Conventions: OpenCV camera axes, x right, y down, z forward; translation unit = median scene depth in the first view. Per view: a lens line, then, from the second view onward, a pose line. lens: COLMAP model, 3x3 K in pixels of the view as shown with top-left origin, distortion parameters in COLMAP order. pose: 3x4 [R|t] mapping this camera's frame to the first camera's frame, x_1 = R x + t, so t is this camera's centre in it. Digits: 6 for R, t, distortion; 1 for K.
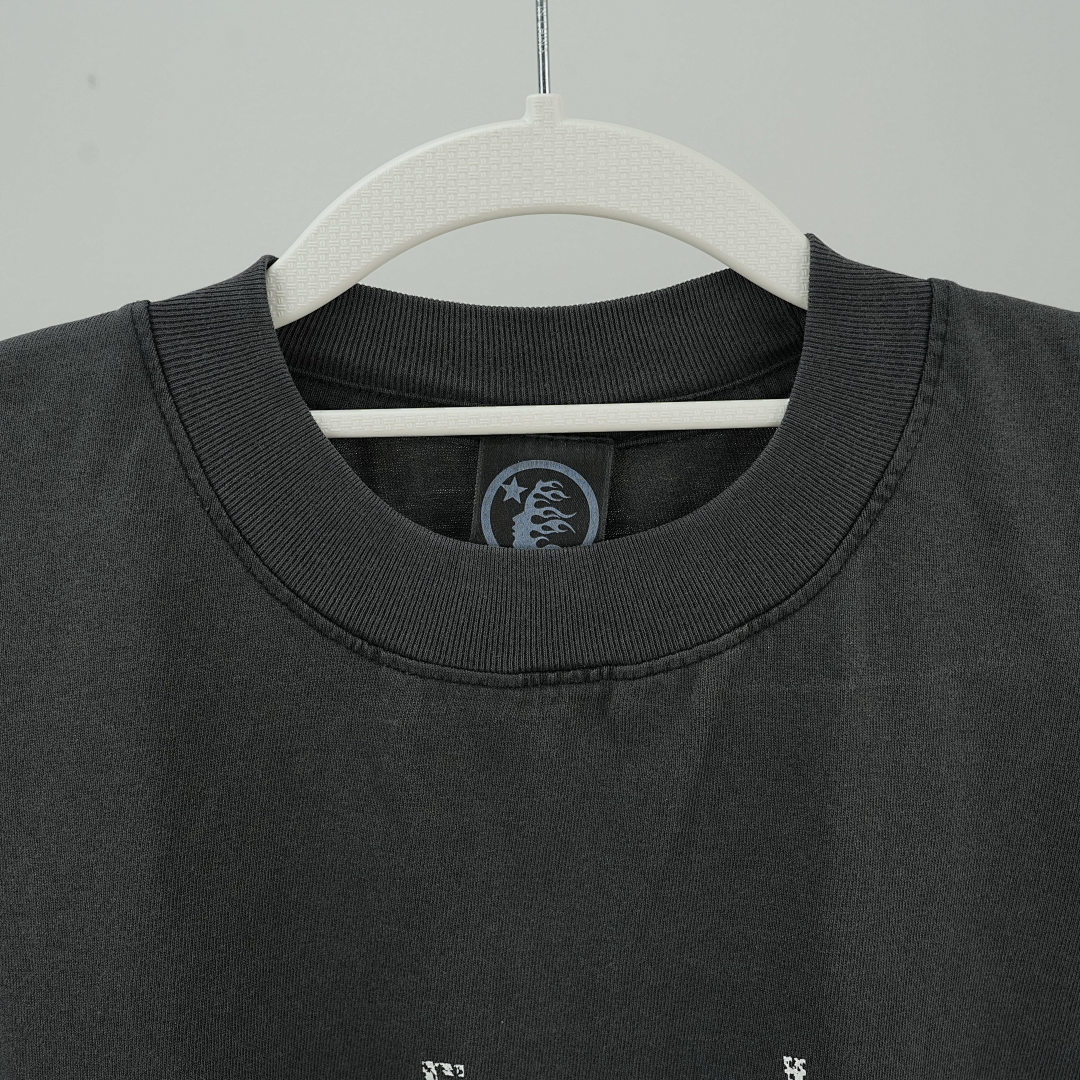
lens RADIAL K [[1437.6, 0, 540.0], [0, 1437.6, 540.0], [0, 0, 1]] dist [-0.011904, 0.011808]
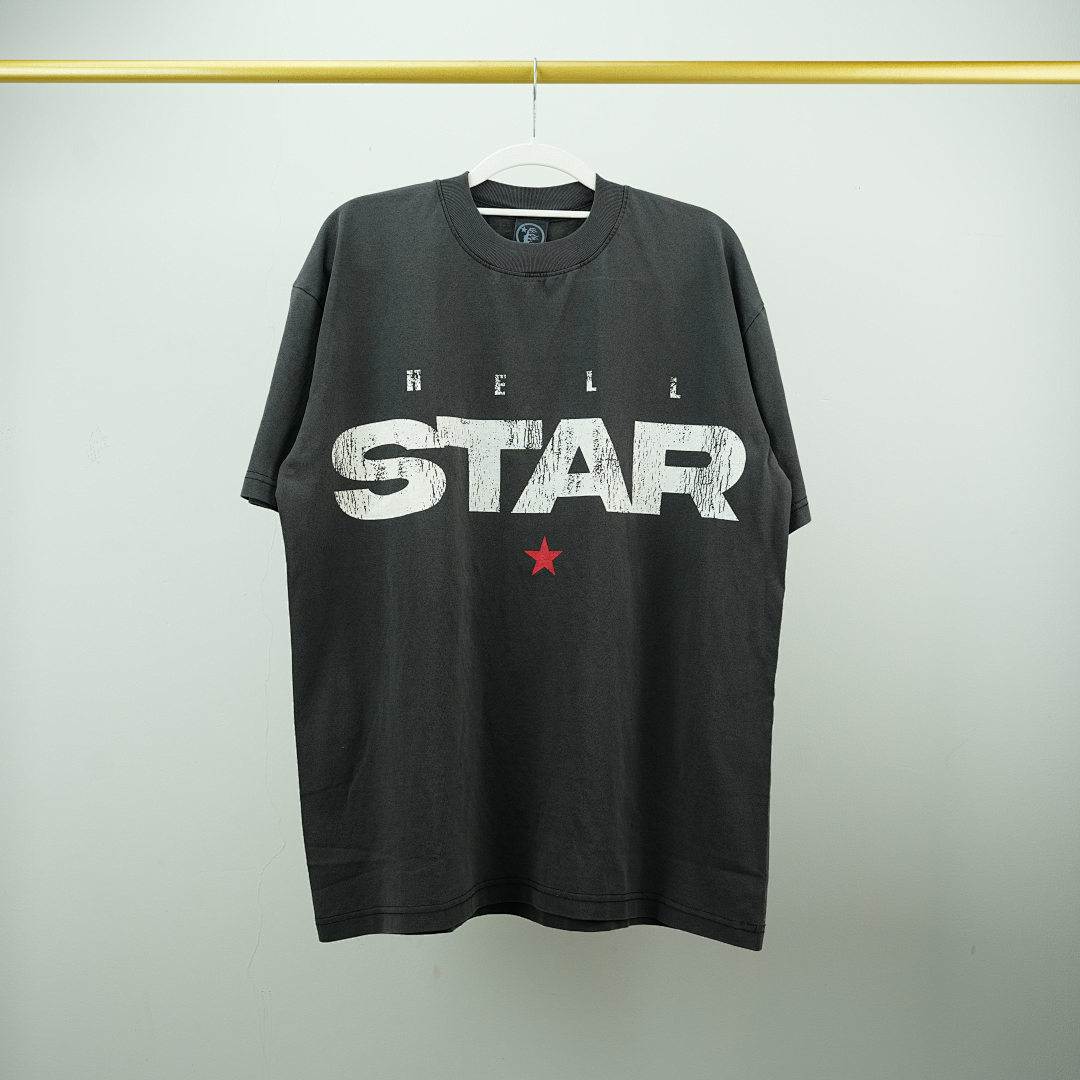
lens RADIAL K [[1437.6, 0, 540.0], [0, 1437.6, 540.0], [0, 0, 1]] dist [-0.011904, 0.011808]
pose [[0.996822, 0.036723, 0.070691, -0.232128], [-0.026111, 0.989003, -0.145575, 1.448827], [-0.075260, 0.143266, 0.986818, -2.954226]]
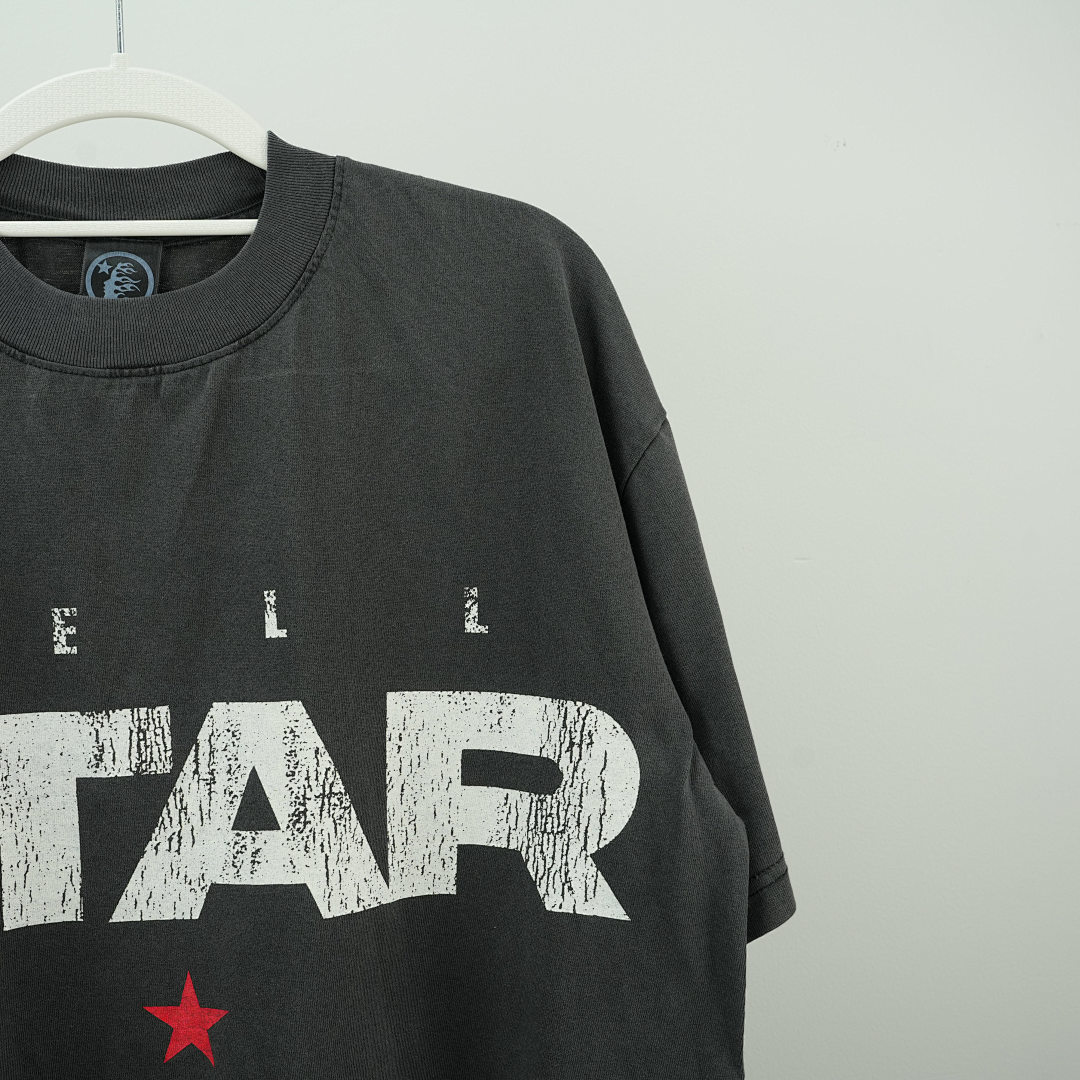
lens RADIAL K [[1437.6, 0, 540.0], [0, 1437.6, 540.0], [0, 0, 1]] dist [-0.011904, 0.011808]
pose [[0.993195, -0.011989, 0.115840, 0.307725], [0.027994, 0.990100, -0.137544, 0.560177], [-0.113044, 0.139851, 0.983698, -0.766240]]
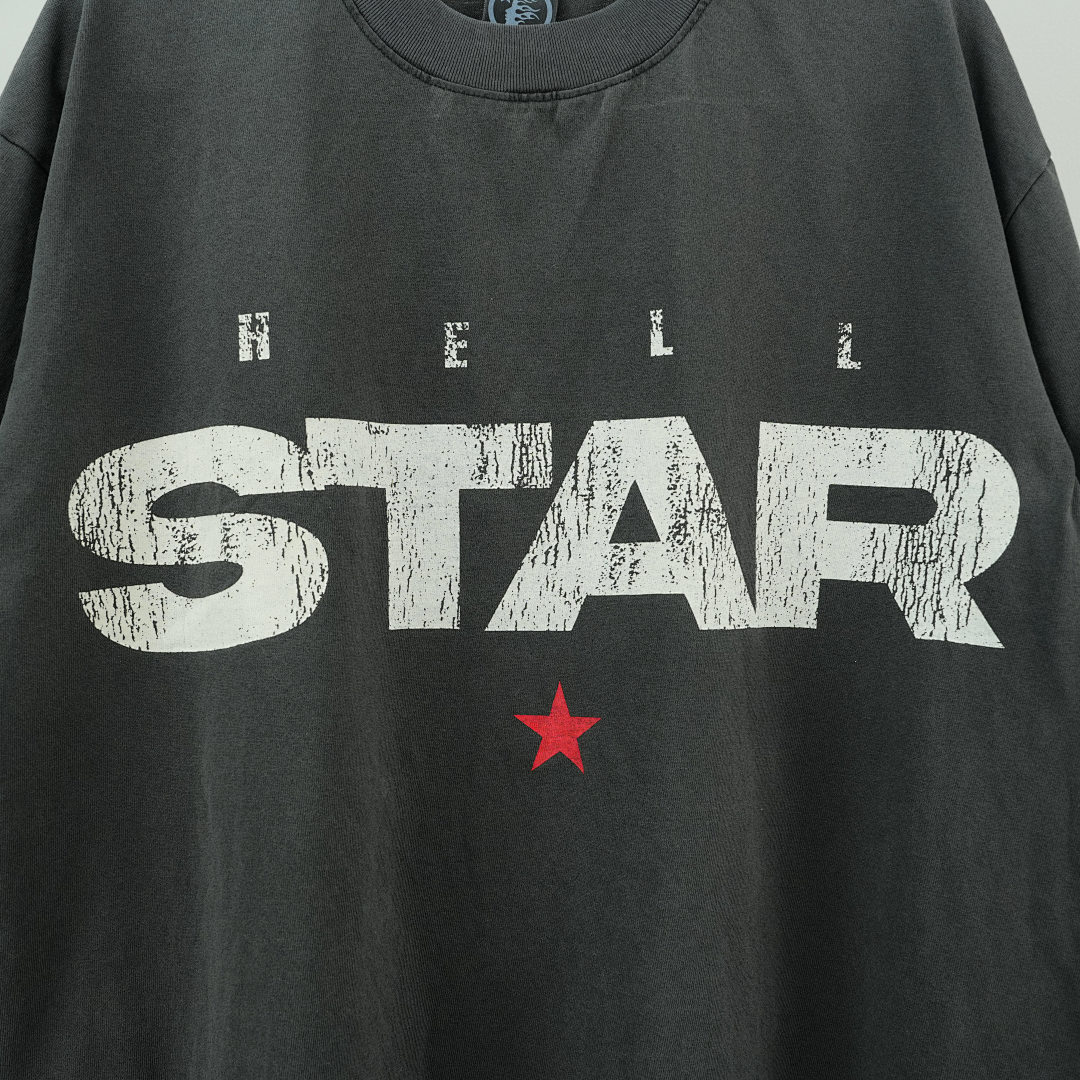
lens RADIAL K [[1437.6, 0, 540.0], [0, 1437.6, 540.0], [0, 0, 1]] dist [-0.011904, 0.011808]
pose [[0.999413, 0.025781, 0.022570, 0.001164], [-0.022426, 0.990174, -0.138030, 0.909862], [-0.025907, 0.137443, 0.990171, -0.730283]]
